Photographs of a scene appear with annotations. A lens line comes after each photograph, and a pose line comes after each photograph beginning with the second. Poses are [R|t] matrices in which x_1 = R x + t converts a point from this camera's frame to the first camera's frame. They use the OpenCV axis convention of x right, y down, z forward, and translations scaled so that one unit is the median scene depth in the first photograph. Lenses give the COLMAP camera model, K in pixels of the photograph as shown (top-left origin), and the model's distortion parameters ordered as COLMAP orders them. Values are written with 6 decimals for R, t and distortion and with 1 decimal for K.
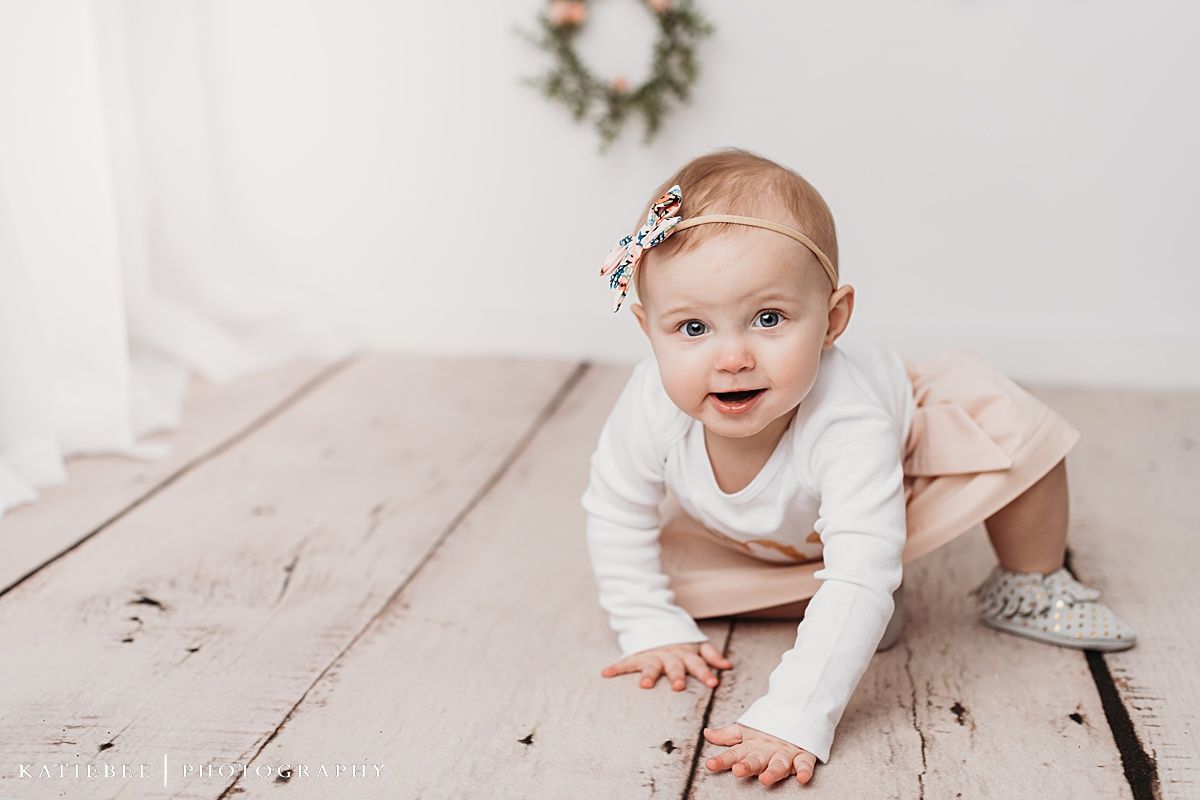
lens RADIAL K [[1803.8, 0, 615.1], [0, 1803.8, 400.4], [0, 0, 1]] dist [0.016450, 0.030796]
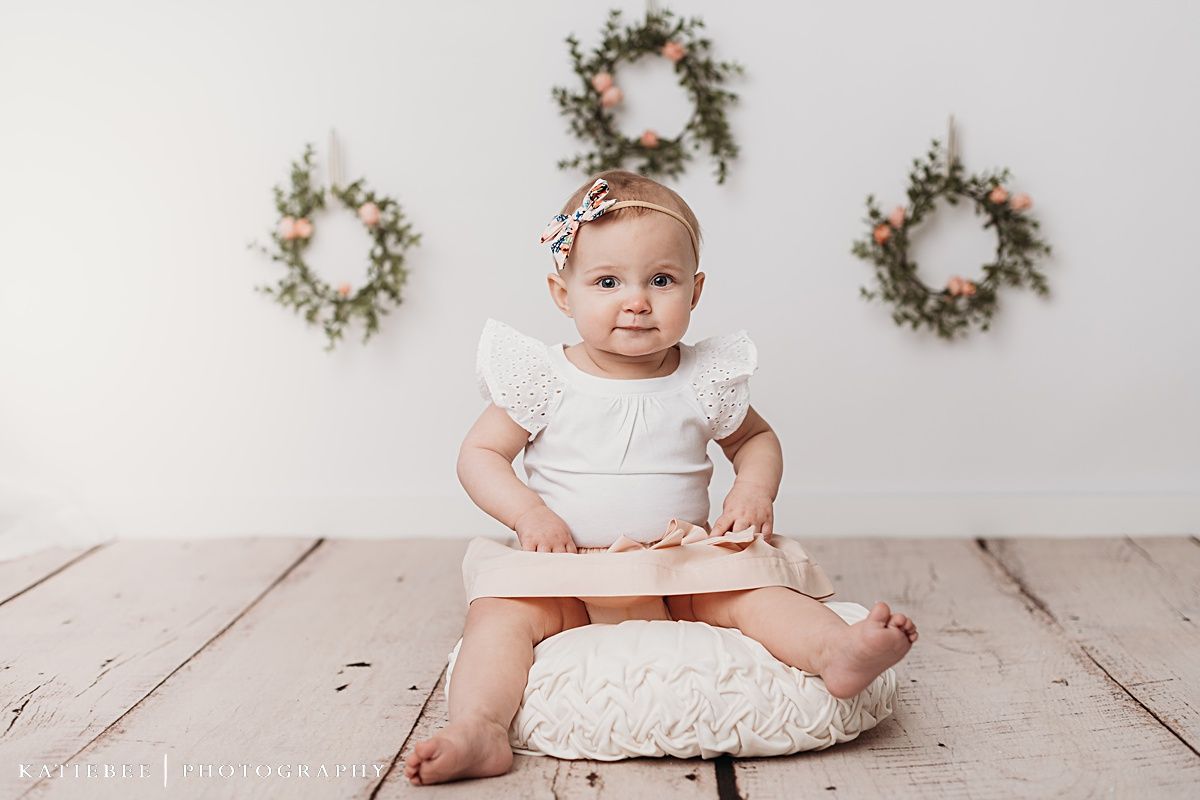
lens RADIAL K [[1697.0, 0, 612.1], [0, 1697.0, 382.2], [0, 0, 1]] dist [0.016993, 0.033567]
pose [[0.991297, -0.035945, 0.126644, 0.065683], [0.052253, 0.990409, -0.127908, 0.053618], [-0.120832, 0.133412, 0.983667, -0.120313]]
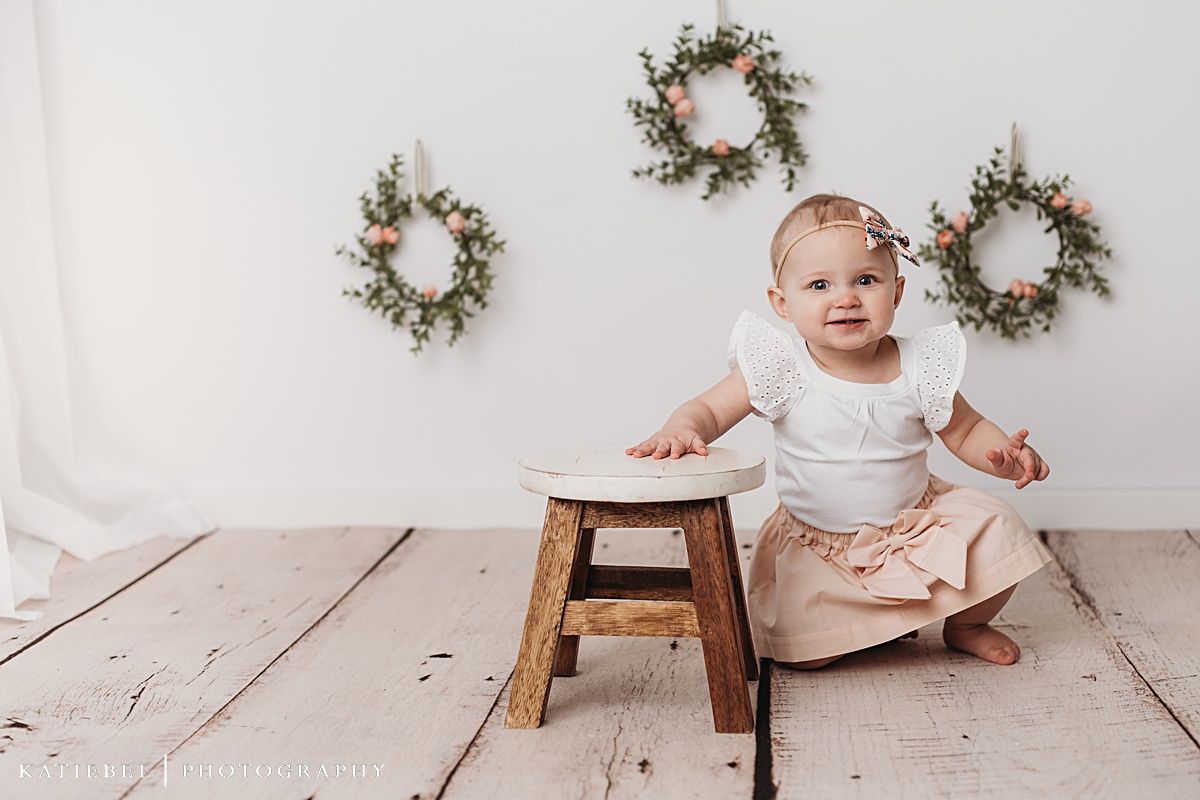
lens RADIAL K [[1740.6, 0, 626.7], [0, 1740.6, 396.9], [0, 0, 1]] dist [0.018855, 0.020263]
pose [[0.996314, -0.040322, 0.075716, 0.084447], [0.047958, 0.993637, -0.101911, 0.030948], [-0.071125, 0.105166, 0.991908, -0.270777]]
